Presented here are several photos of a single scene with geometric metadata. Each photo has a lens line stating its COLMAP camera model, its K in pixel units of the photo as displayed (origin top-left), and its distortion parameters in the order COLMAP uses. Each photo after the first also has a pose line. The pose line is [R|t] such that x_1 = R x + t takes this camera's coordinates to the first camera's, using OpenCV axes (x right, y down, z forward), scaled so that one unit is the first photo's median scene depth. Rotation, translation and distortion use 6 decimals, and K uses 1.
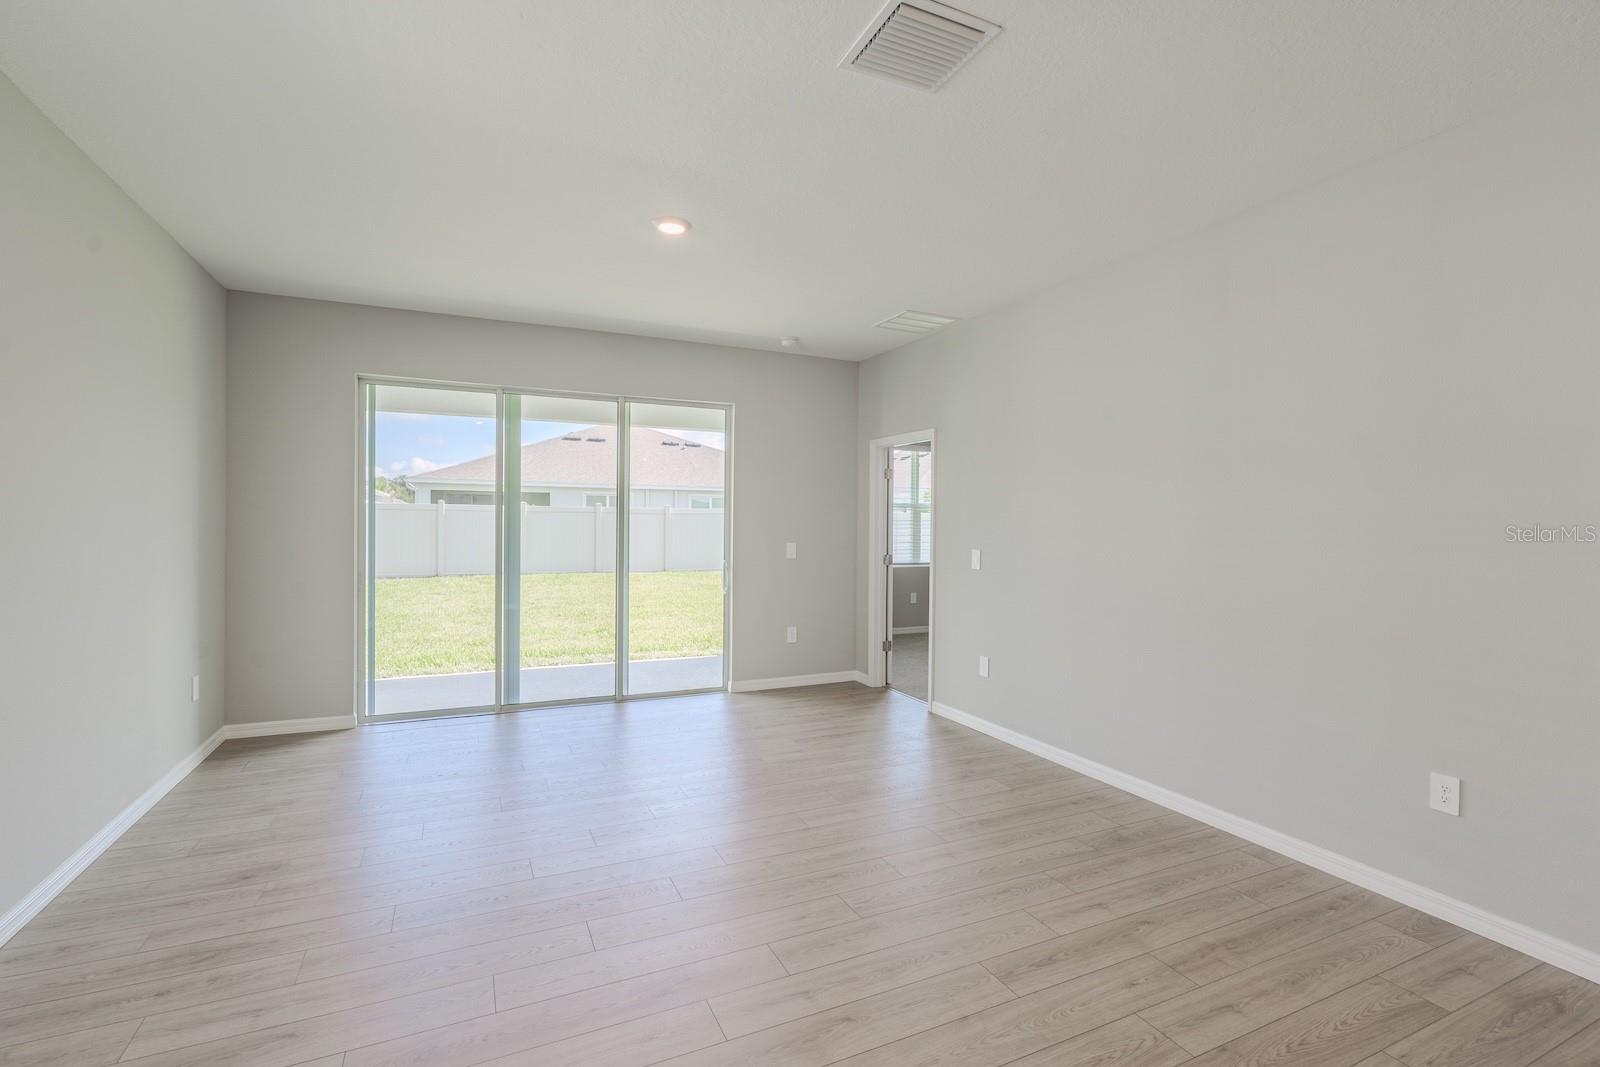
lens RADIAL K [[754.4, 0, 775.5], [0, 754.4, 531.8], [0, 0, 1]] dist [-0.004112, -0.000065]
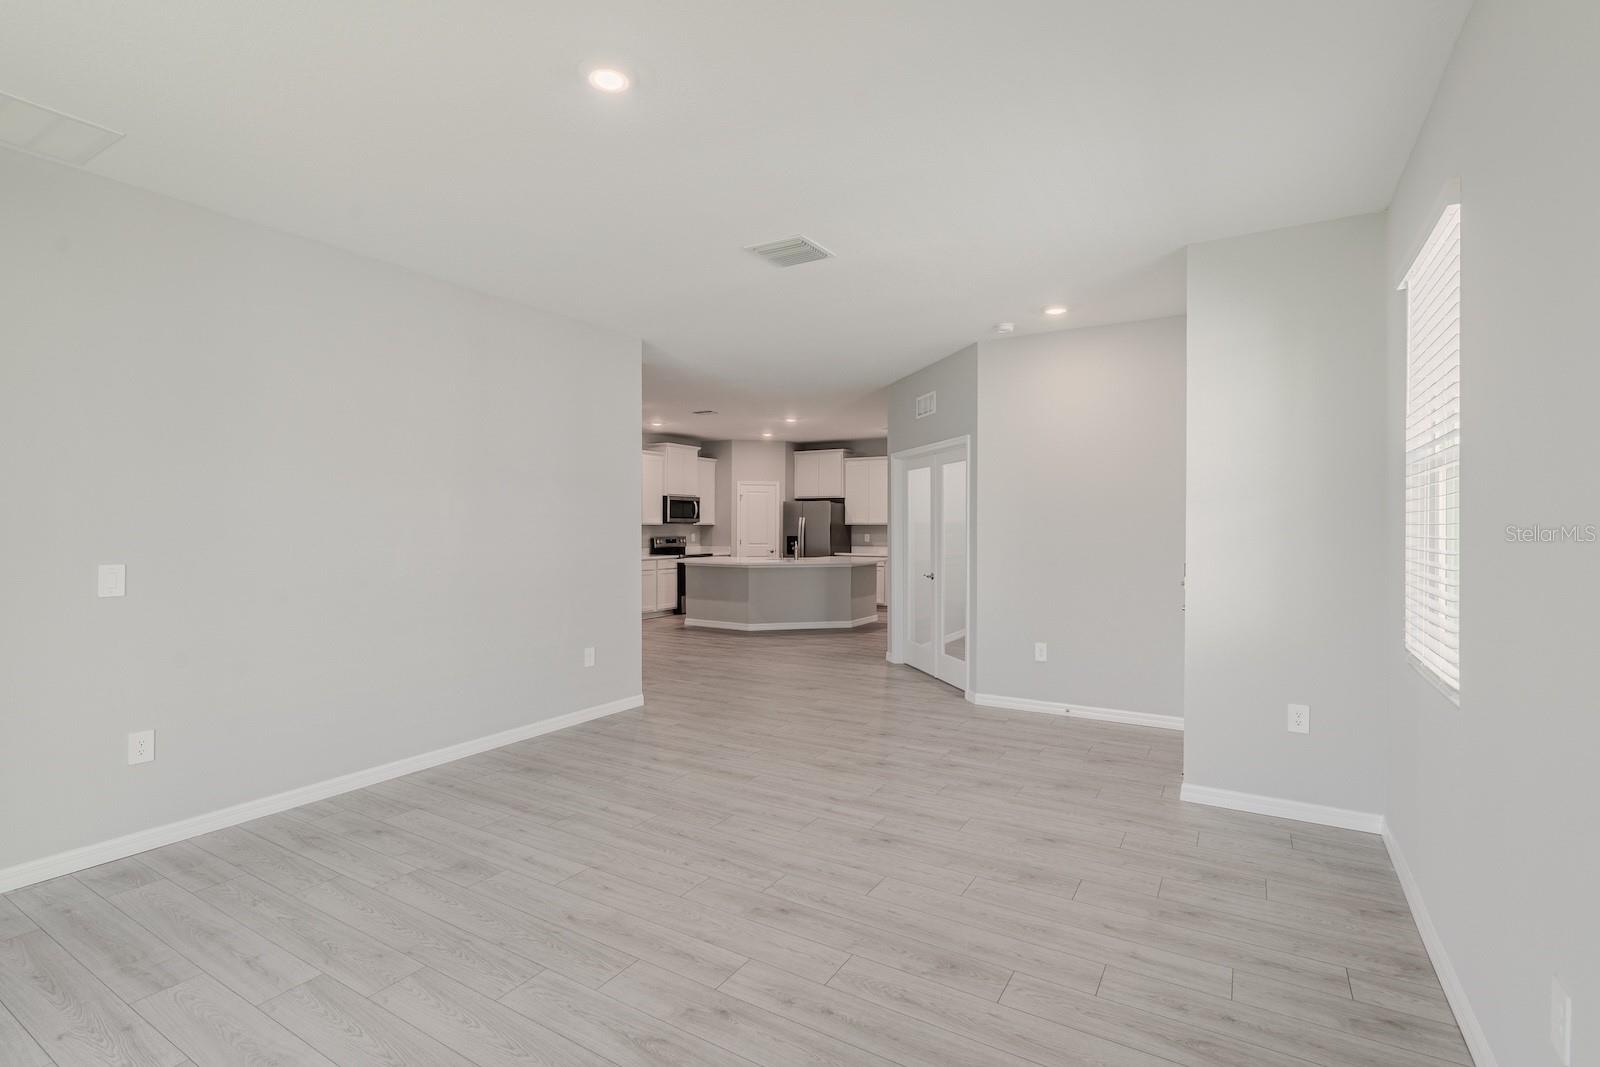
lens RADIAL K [[736.2, 0, 802.5], [0, 736.2, 527.8], [0, 0, 1]] dist [-0.002496, 0.001599]
pose [[-0.582331, -0.017618, 0.812761, -0.671672], [0.003388, 0.999704, 0.024097, -0.032258], [-0.812944, 0.016786, -0.582099, 1.066469]]
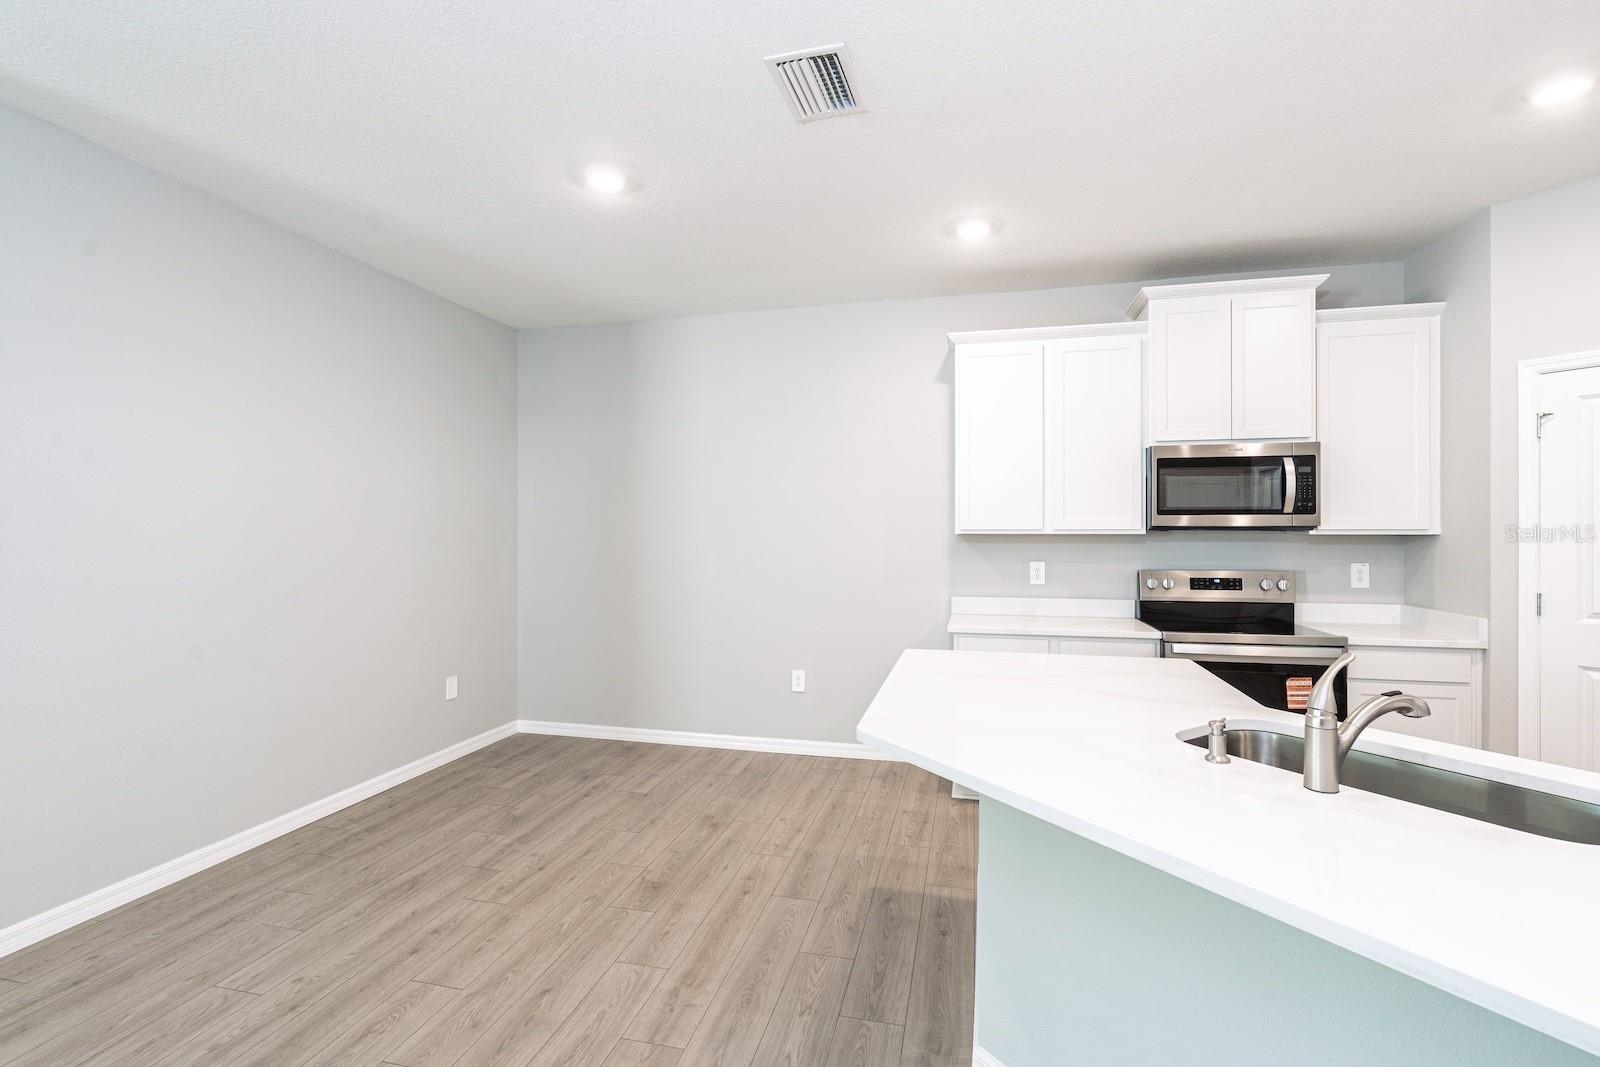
lens RADIAL K [[734.0, 0, 797.0], [0, 734.0, 529.4], [0, 0, 1]] dist [-0.006493, 0.000479]
pose [[0.604750, -0.006118, 0.796392, 0.911171], [0.016364, 0.999855, -0.004745, 0.013606], [-0.796247, 0.015901, 0.604763, -0.358394]]
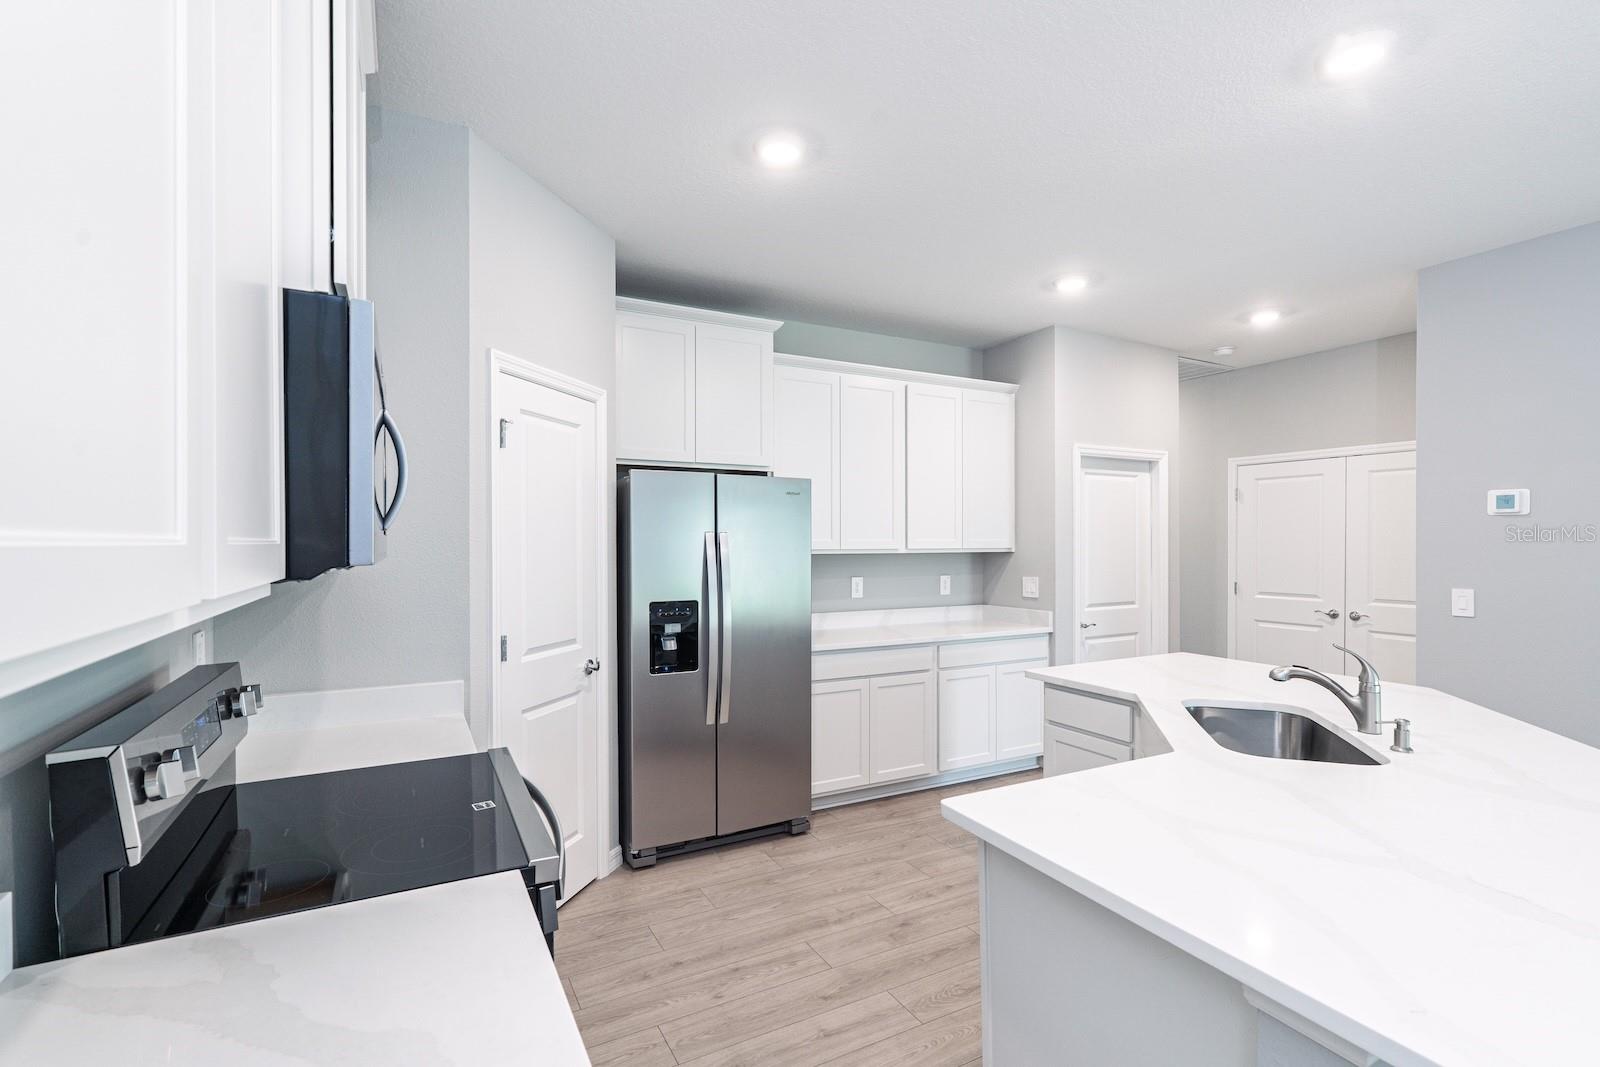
lens RADIAL K [[731.0, 0, 801.8], [0, 731.0, 549.2], [0, 0, 1]] dist [-0.000185, 0.000818]
pose [[-0.996557, -0.004879, -0.082766, 1.772755], [-0.006760, 0.999725, 0.022458, -0.001535], [0.082633, 0.022940, -0.996316, 0.134320]]
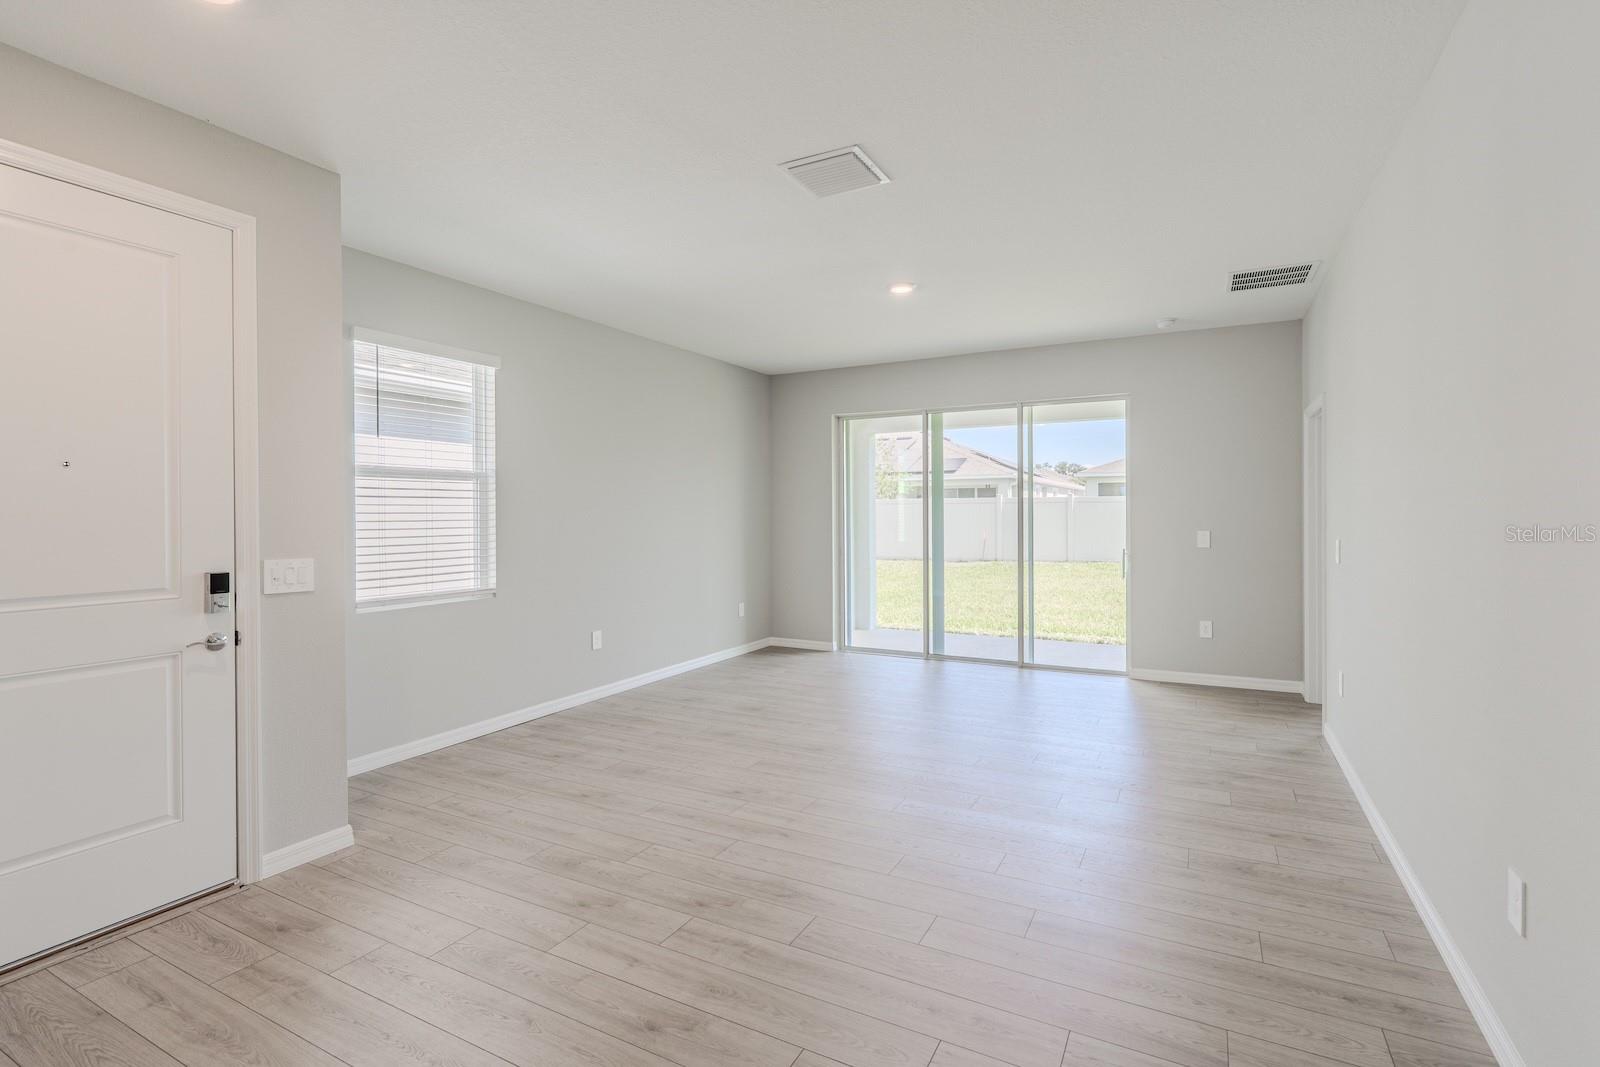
lens RADIAL K [[734.0, 0, 781.1], [0, 734.0, 518.0], [0, 0, 1]] dist [-0.000994, 0.000486]
pose [[0.596506, -0.006370, -0.802584, 0.651727], [0.000257, 0.999970, -0.007745, 0.007995], [0.802609, 0.004414, 0.596489, 0.052983]]
